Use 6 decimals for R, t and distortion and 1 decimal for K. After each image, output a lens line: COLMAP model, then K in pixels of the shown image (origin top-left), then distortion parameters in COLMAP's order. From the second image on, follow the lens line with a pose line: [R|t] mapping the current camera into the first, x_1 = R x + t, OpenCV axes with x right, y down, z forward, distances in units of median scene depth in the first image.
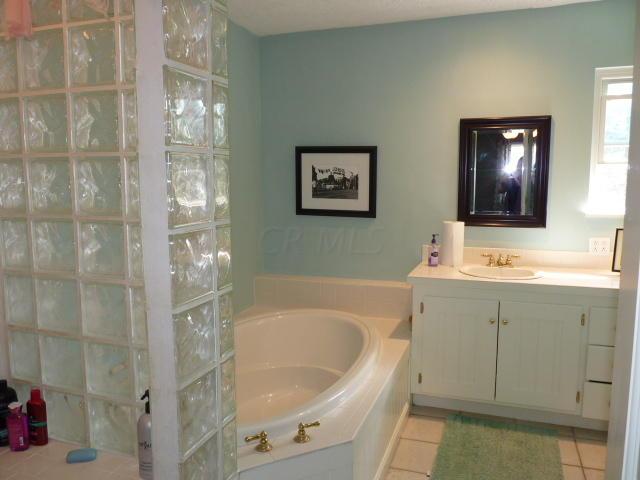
lens RADIAL K [[516.4, 0, 320.8], [0, 516.4, 239.2], [0, 0, 1]] dist [-0.030988, 0.008538]
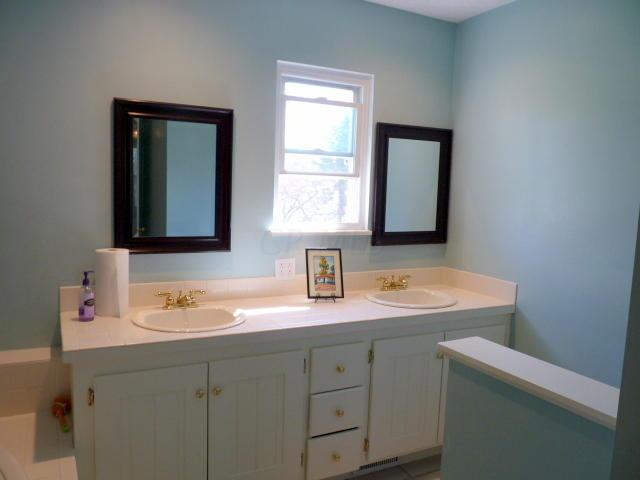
lens RADIAL K [[516.4, 0, 314.9], [0, 516.4, 239.6], [0, 0, 1]] dist [-0.030988, 0.008538]
pose [[0.704889, -0.044314, 0.707932, -0.033276], [0.056110, 0.998403, 0.006627, -0.037752], [-0.707095, 0.035051, 0.706249, 0.343327]]
